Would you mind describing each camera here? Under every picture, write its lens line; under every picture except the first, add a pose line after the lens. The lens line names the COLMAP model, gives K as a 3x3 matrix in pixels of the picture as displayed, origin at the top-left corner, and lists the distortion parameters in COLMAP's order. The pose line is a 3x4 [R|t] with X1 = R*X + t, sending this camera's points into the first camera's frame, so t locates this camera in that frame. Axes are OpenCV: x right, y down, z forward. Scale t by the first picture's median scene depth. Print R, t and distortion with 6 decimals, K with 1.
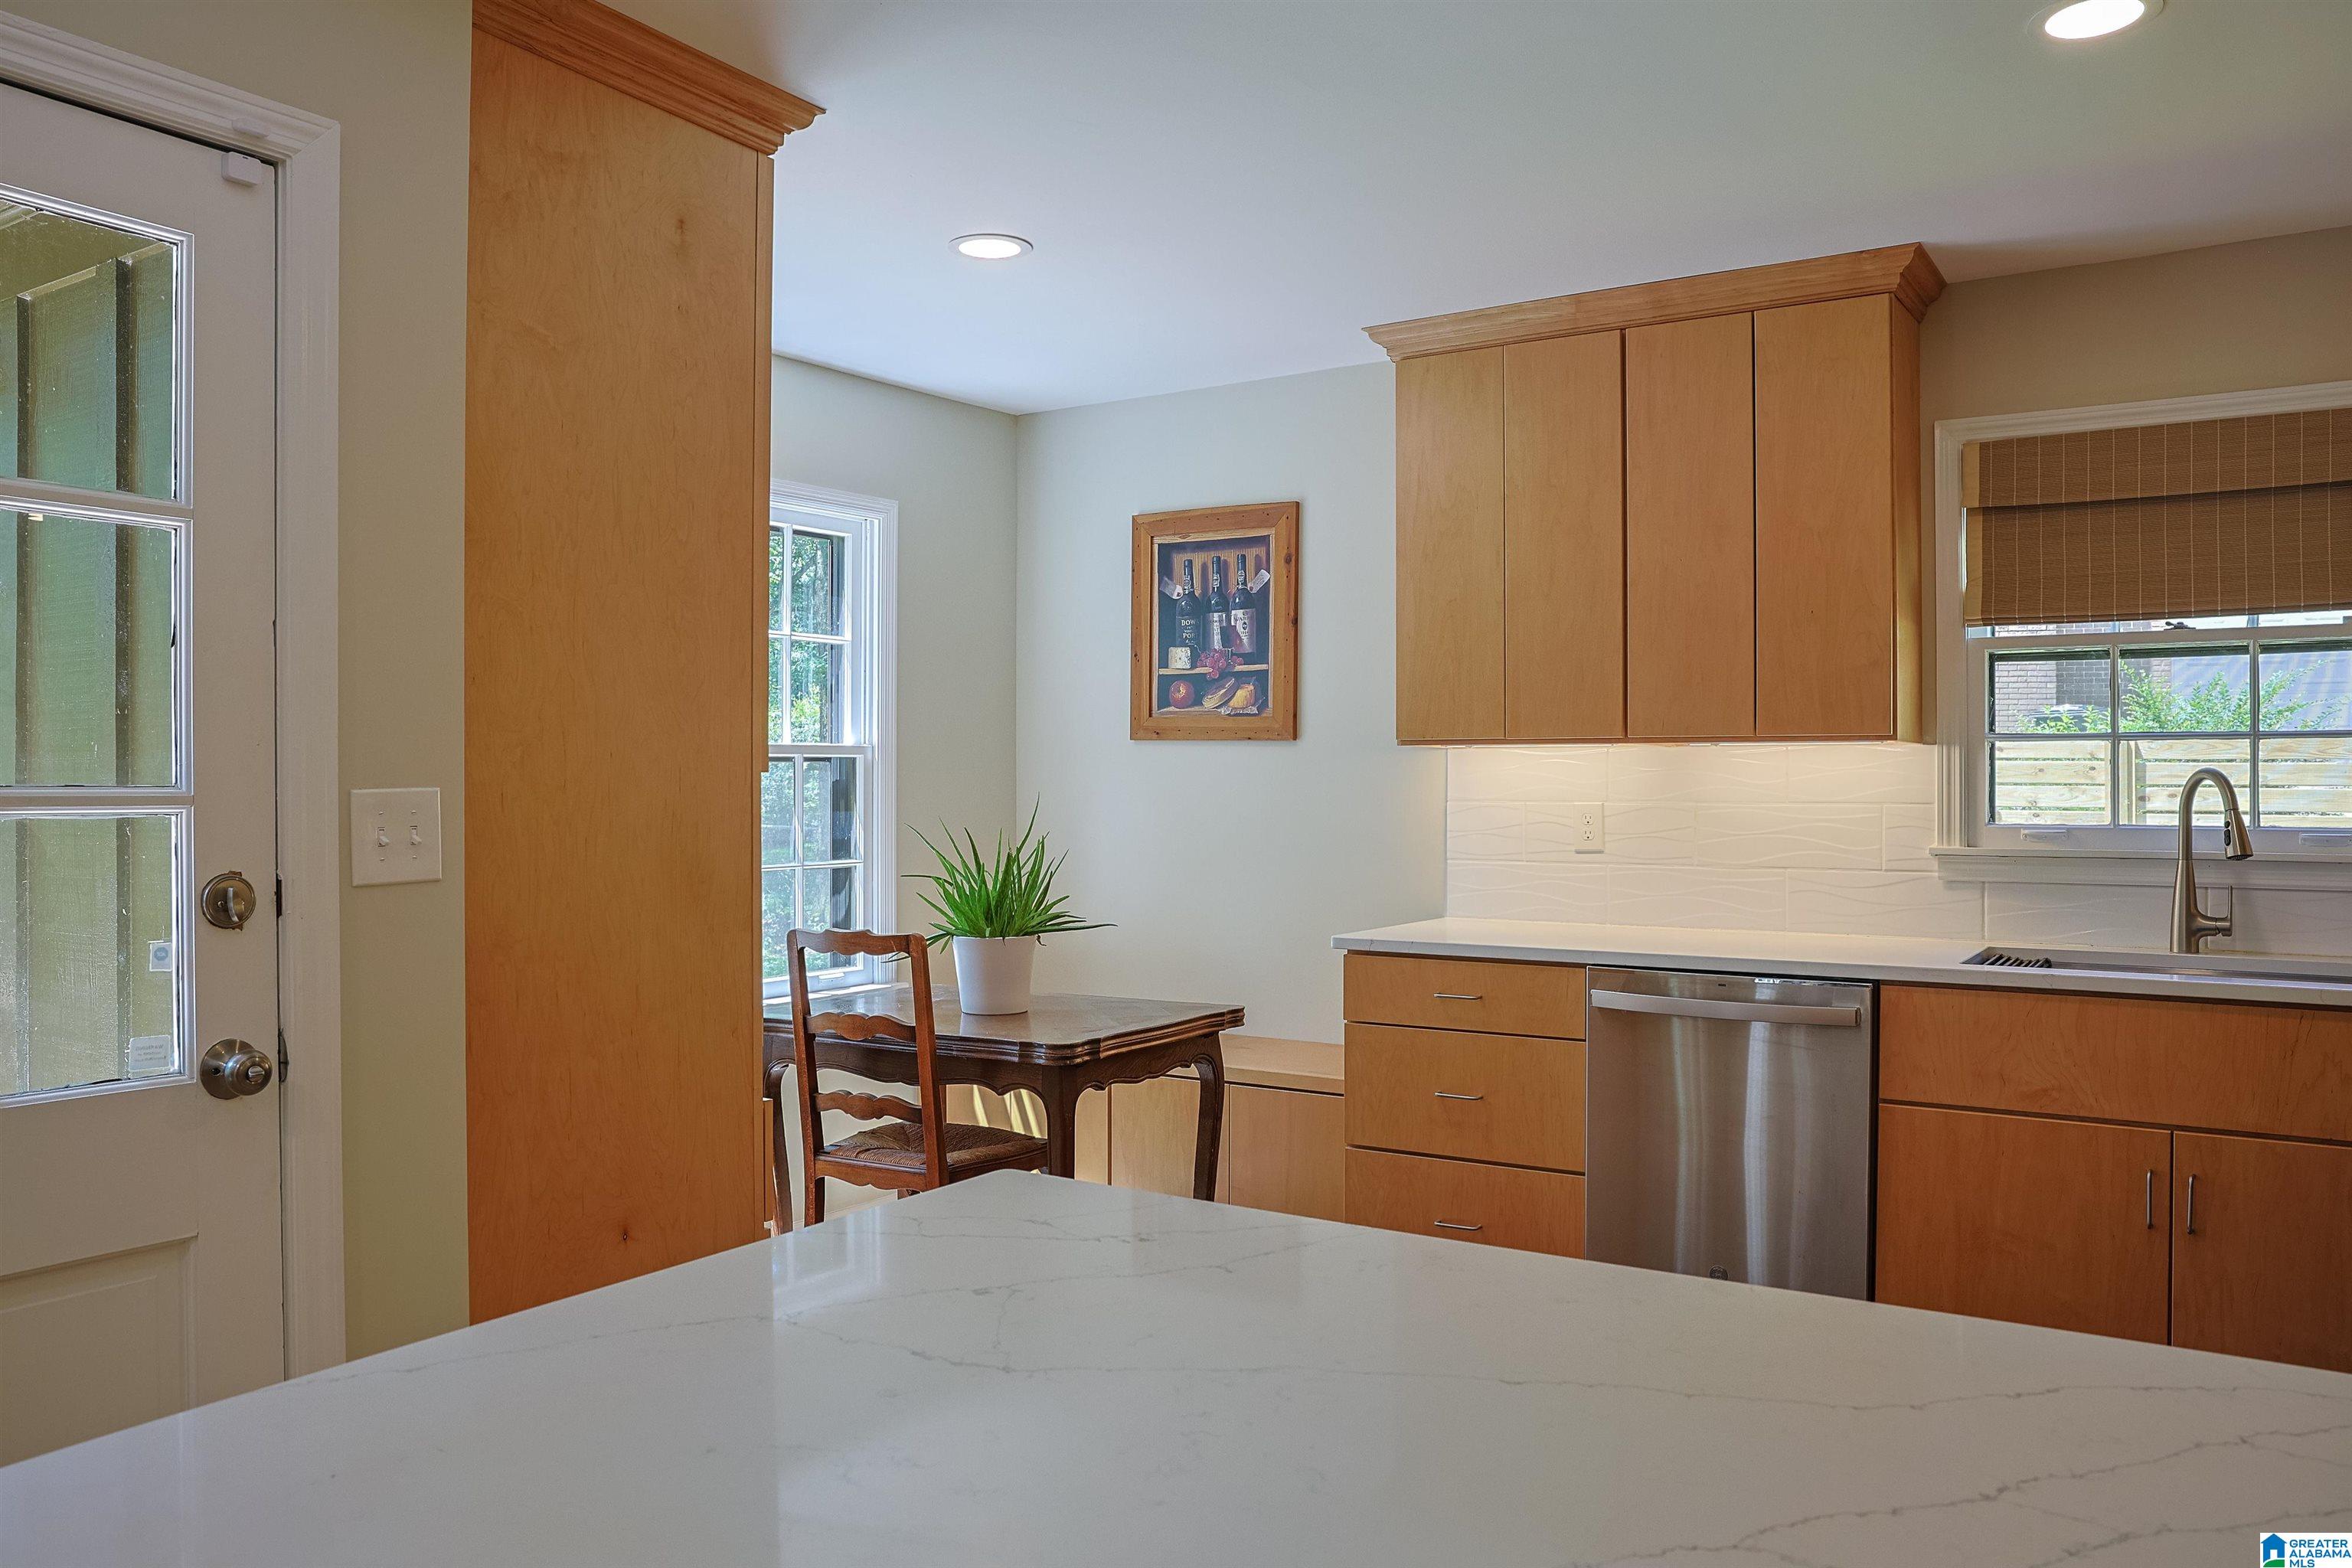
lens RADIAL K [[1682.7, 0, 1186.3], [0, 1682.7, 772.1], [0, 0, 1]] dist [-0.128207, 0.110284]
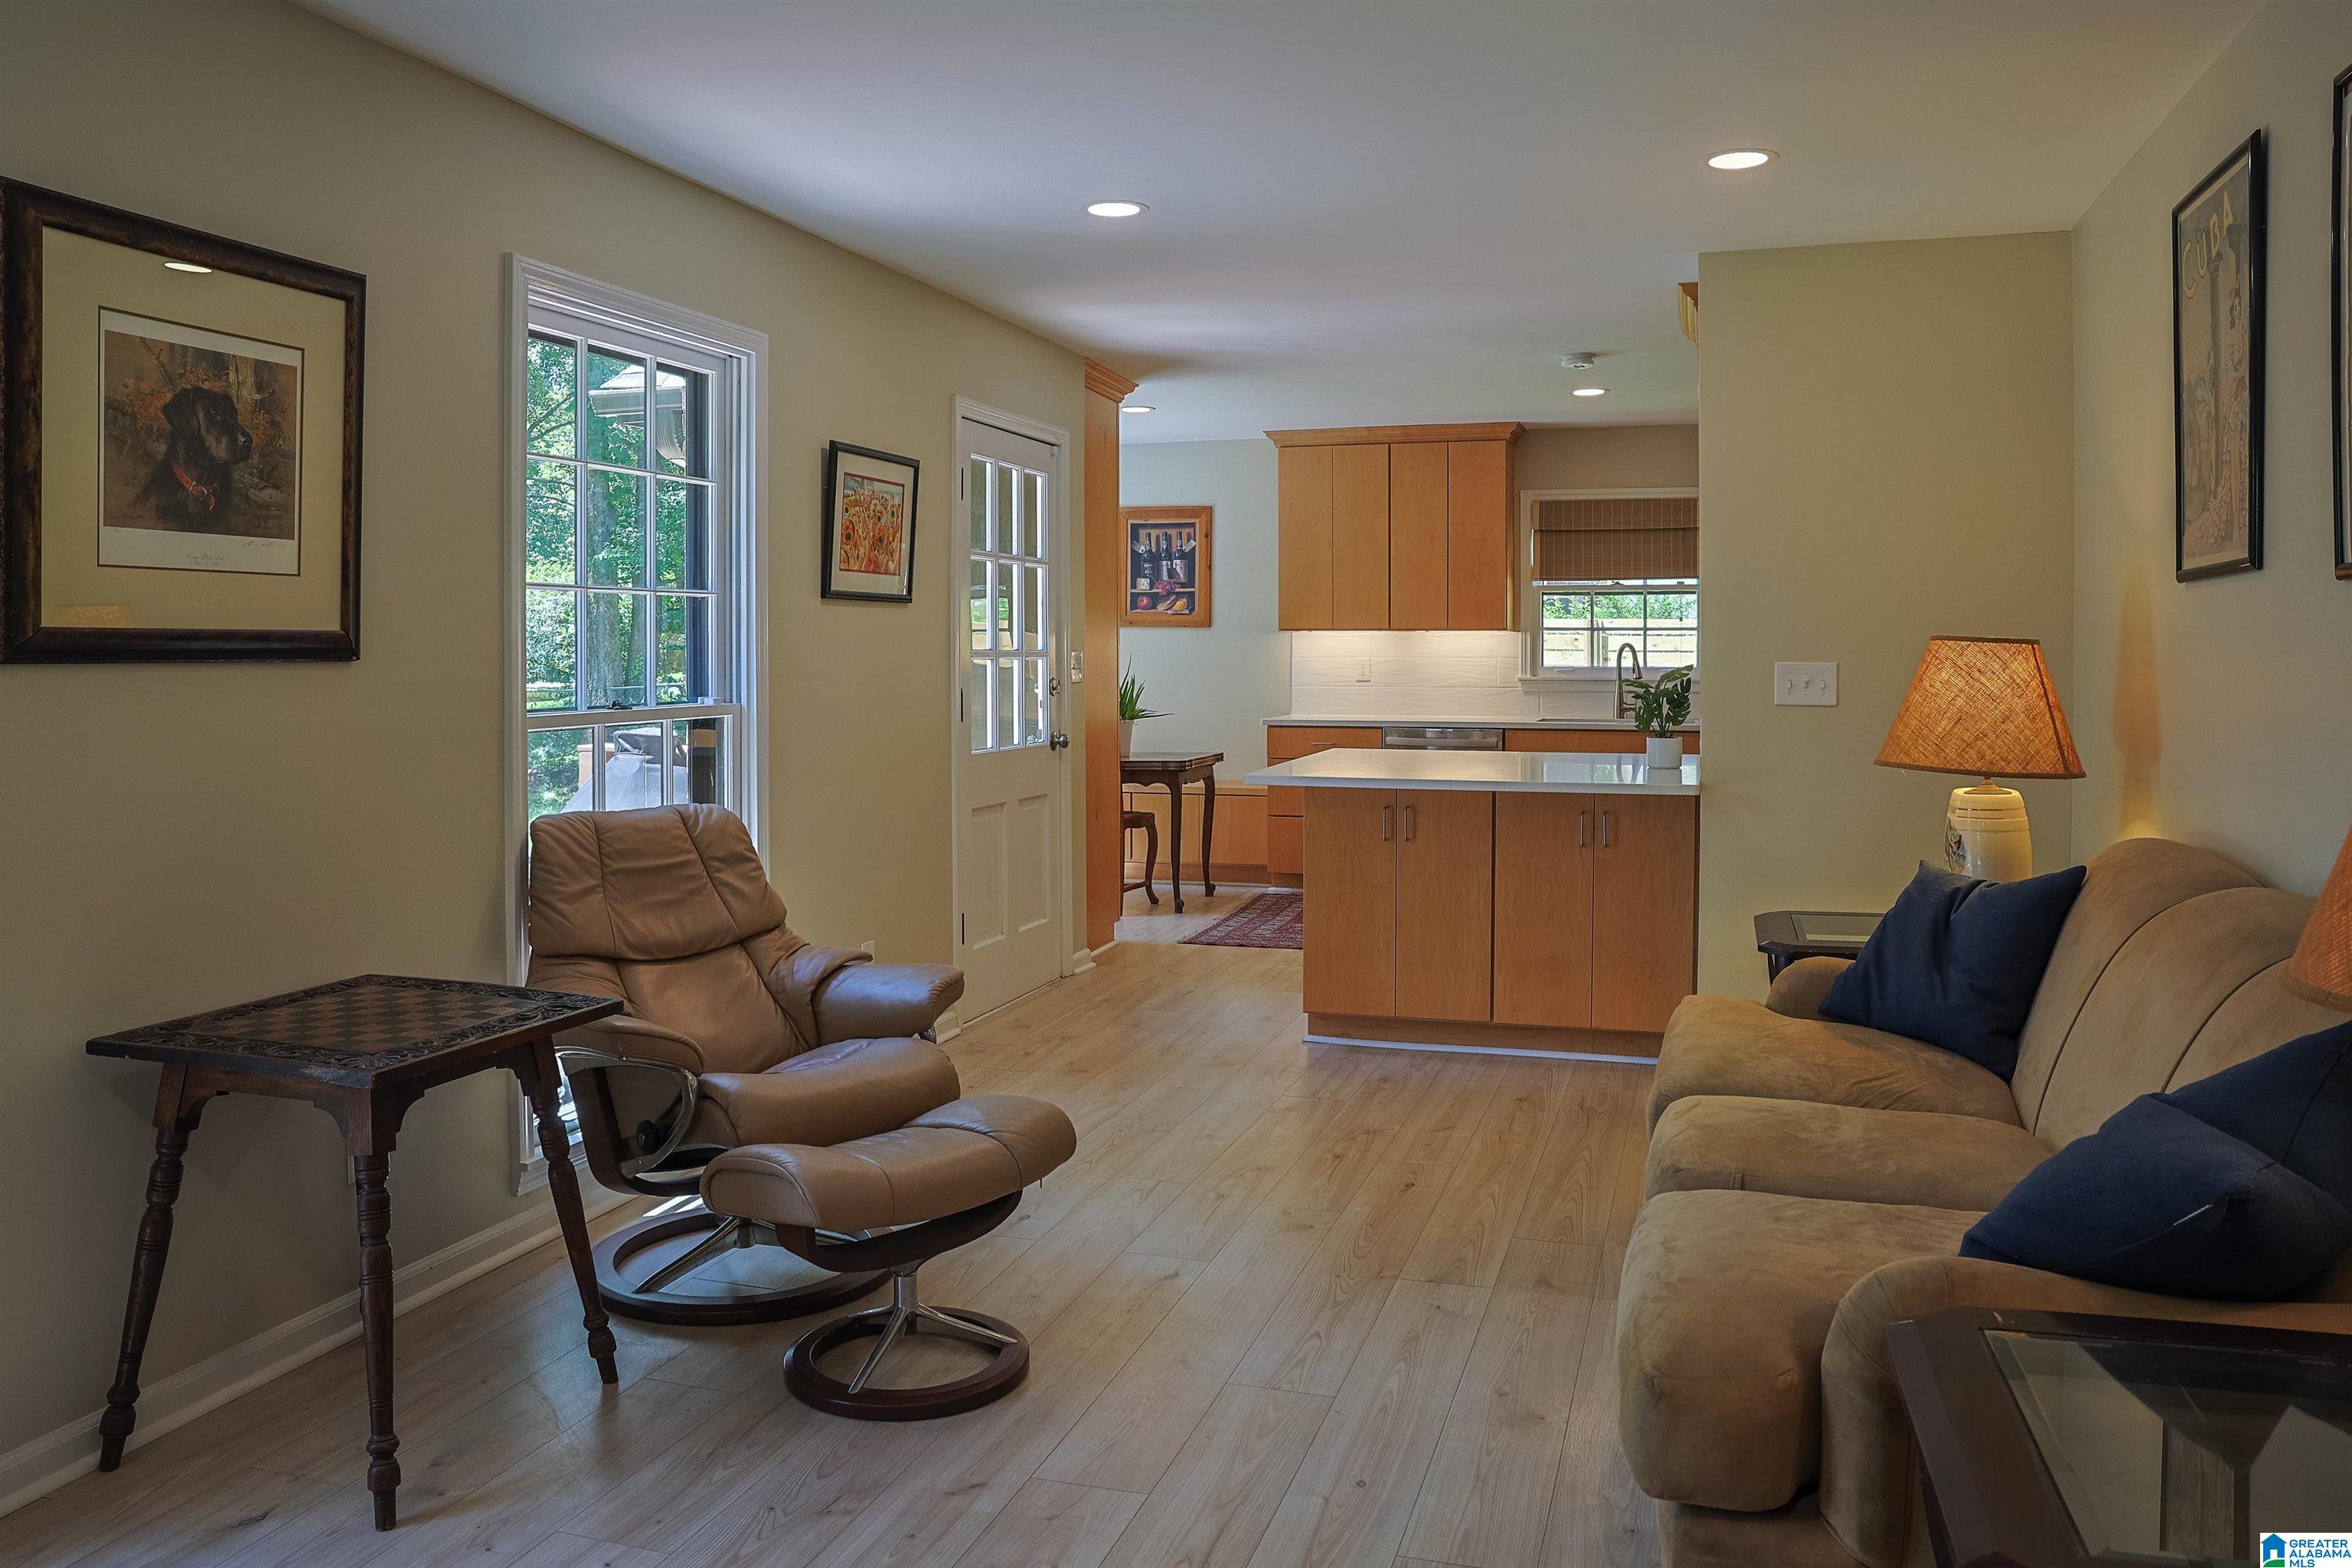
lens RADIAL K [[1786.5, 0, 1170.4], [0, 1786.5, 678.6], [0, 0, 1]] dist [-0.031717, 0.002539]
pose [[0.959183, -0.007166, 0.282696, -0.574195], [0.000227, 0.999698, 0.024571, -0.010627], [-0.282786, -0.023504, 0.958895, -1.002241]]
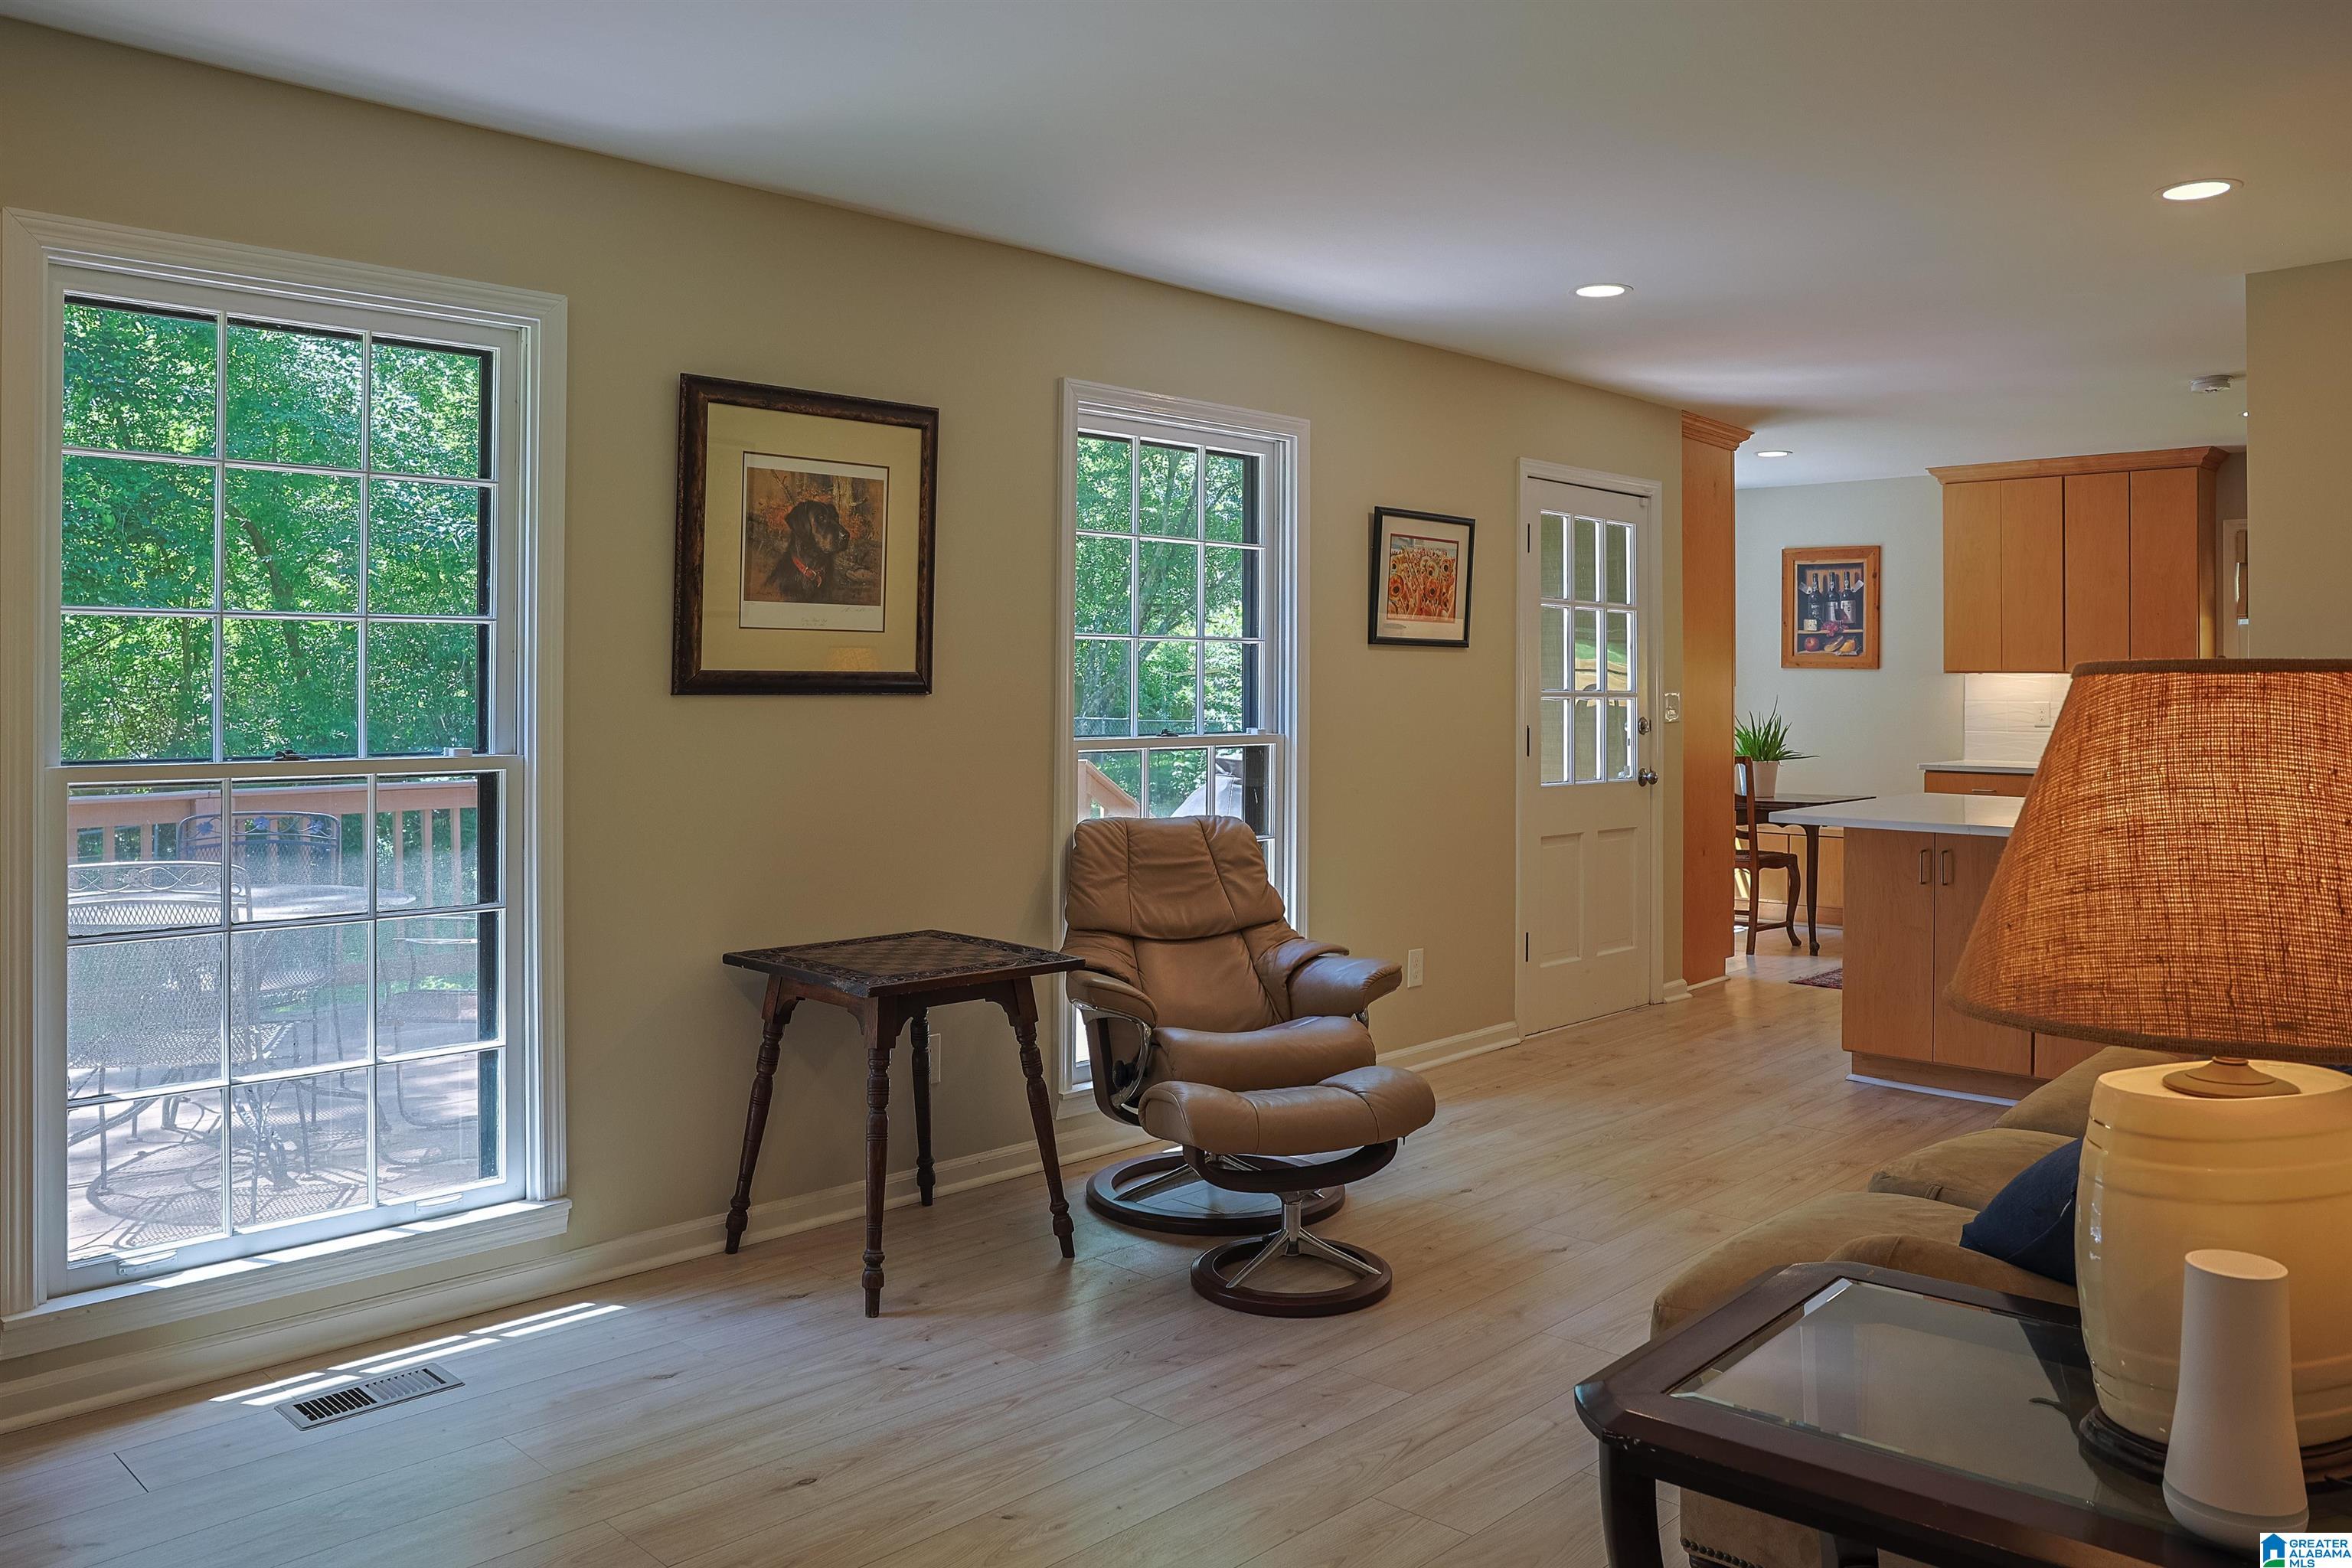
lens RADIAL K [[1813.0, 0, 1186.3], [0, 1813.0, 657.2], [0, 0, 1]] dist [-0.059122, 0.041863]
pose [[0.985126, 0.001136, -0.171831, -0.364993], [-0.002662, 0.999959, -0.008652, -0.012648], [0.171814, 0.008980, 0.985088, -1.178995]]
